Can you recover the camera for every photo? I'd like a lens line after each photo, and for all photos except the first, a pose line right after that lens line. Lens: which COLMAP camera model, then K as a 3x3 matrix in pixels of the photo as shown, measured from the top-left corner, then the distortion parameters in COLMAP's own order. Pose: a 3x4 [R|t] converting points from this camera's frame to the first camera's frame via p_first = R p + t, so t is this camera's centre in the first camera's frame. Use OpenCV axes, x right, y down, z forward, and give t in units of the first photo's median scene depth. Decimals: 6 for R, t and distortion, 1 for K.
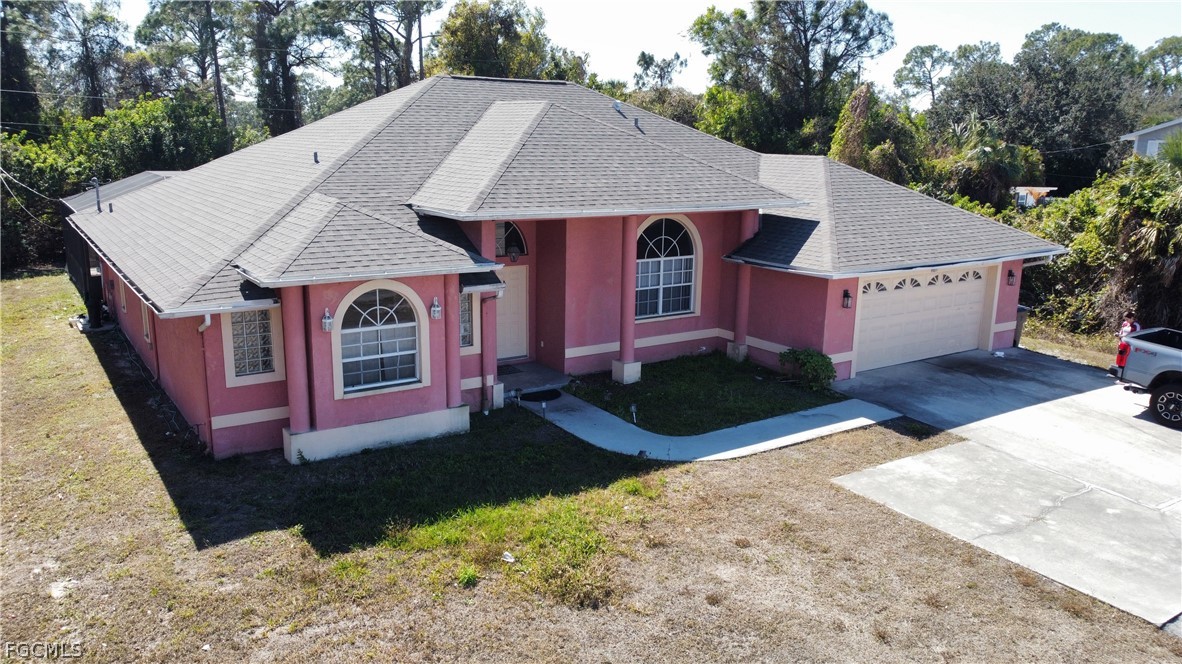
lens RADIAL K [[886.1, 0, 588.9], [0, 886.1, 333.6], [0, 0, 1]] dist [0.005529, -0.011649]
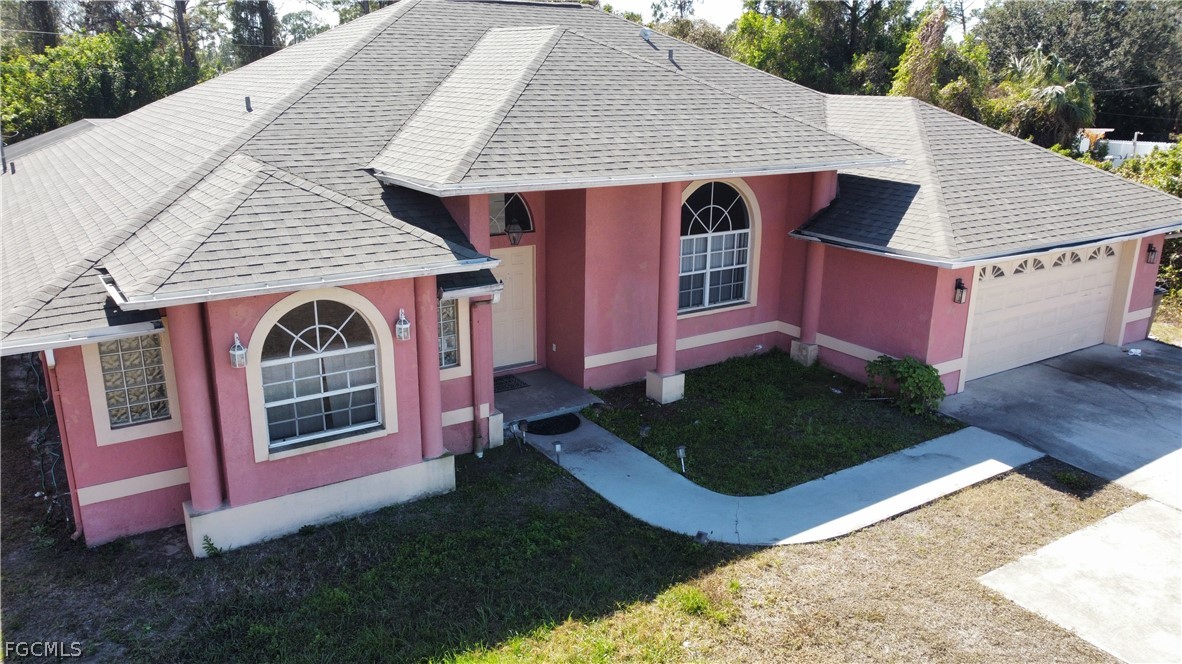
lens RADIAL K [[886.1, 0, 589.0], [0, 886.1, 333.9], [0, 0, 1]] dist [0.005529, -0.011649]
pose [[0.999950, -0.003228, -0.009463, -0.017522], [0.003832, 0.997908, 0.064530, -0.057414], [0.009235, -0.064563, 0.997871, 0.269258]]
